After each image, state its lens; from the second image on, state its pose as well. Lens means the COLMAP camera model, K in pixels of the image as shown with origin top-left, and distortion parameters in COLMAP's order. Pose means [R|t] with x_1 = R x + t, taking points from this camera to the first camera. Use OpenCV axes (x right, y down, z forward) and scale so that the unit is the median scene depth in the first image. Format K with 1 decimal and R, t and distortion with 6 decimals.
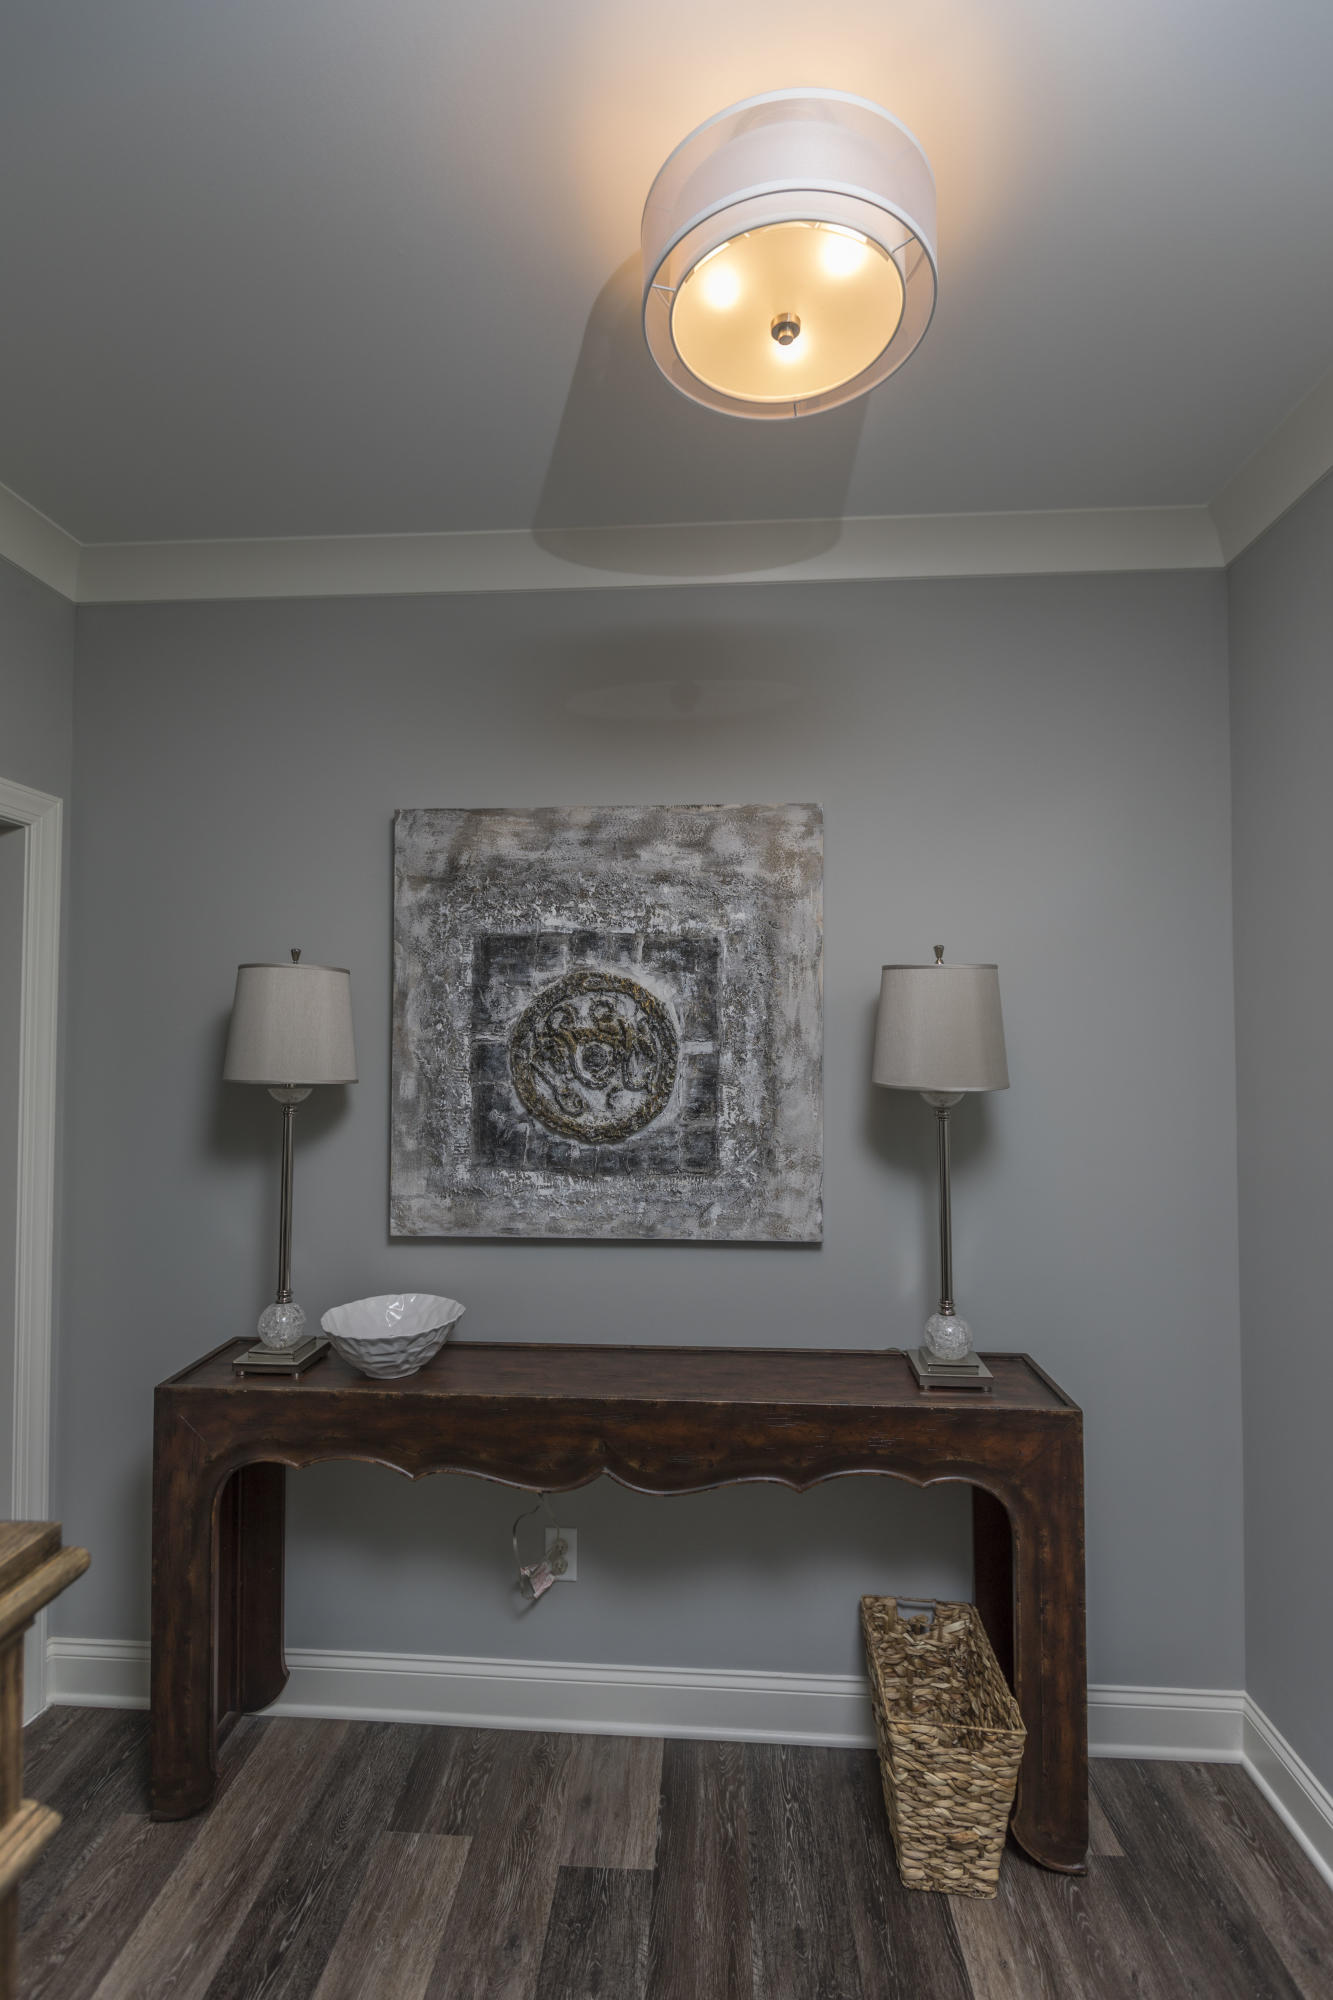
lens RADIAL K [[886.9, 0, 664.0], [0, 886.9, 1009.2], [0, 0, 1]] dist [0.000129, -0.002321]
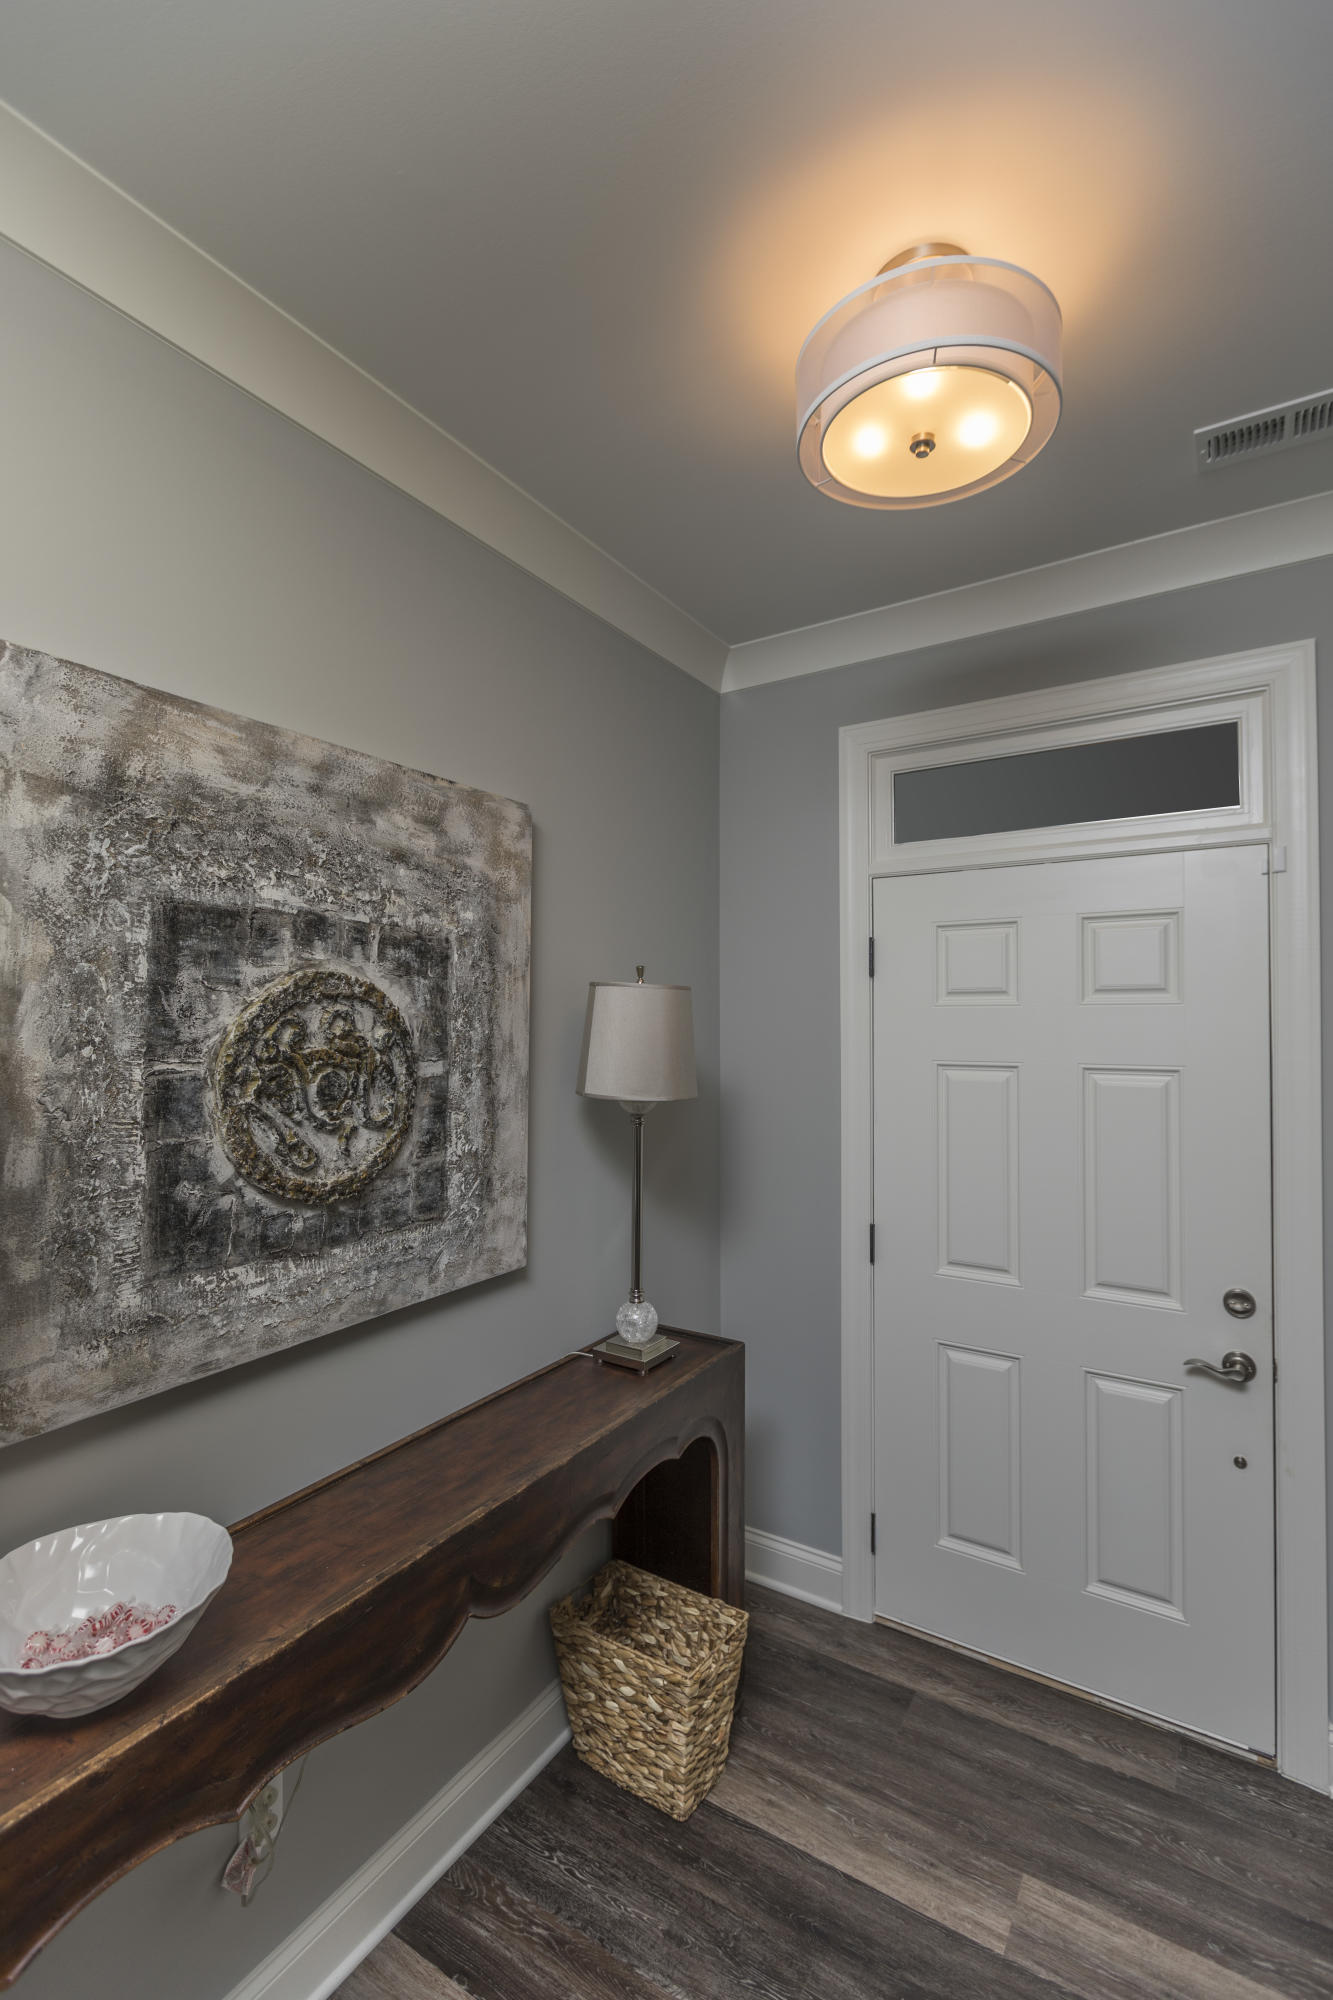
lens RADIAL K [[886.9, 0, 662.1], [0, 886.9, 1004.8], [0, 0, 1]] dist [0.000129, -0.002321]
pose [[0.486777, 0.017517, 0.873351, -0.579201], [-0.031019, 0.999515, -0.002758, -0.020597], [-0.872976, -0.025748, 0.487084, 0.406783]]
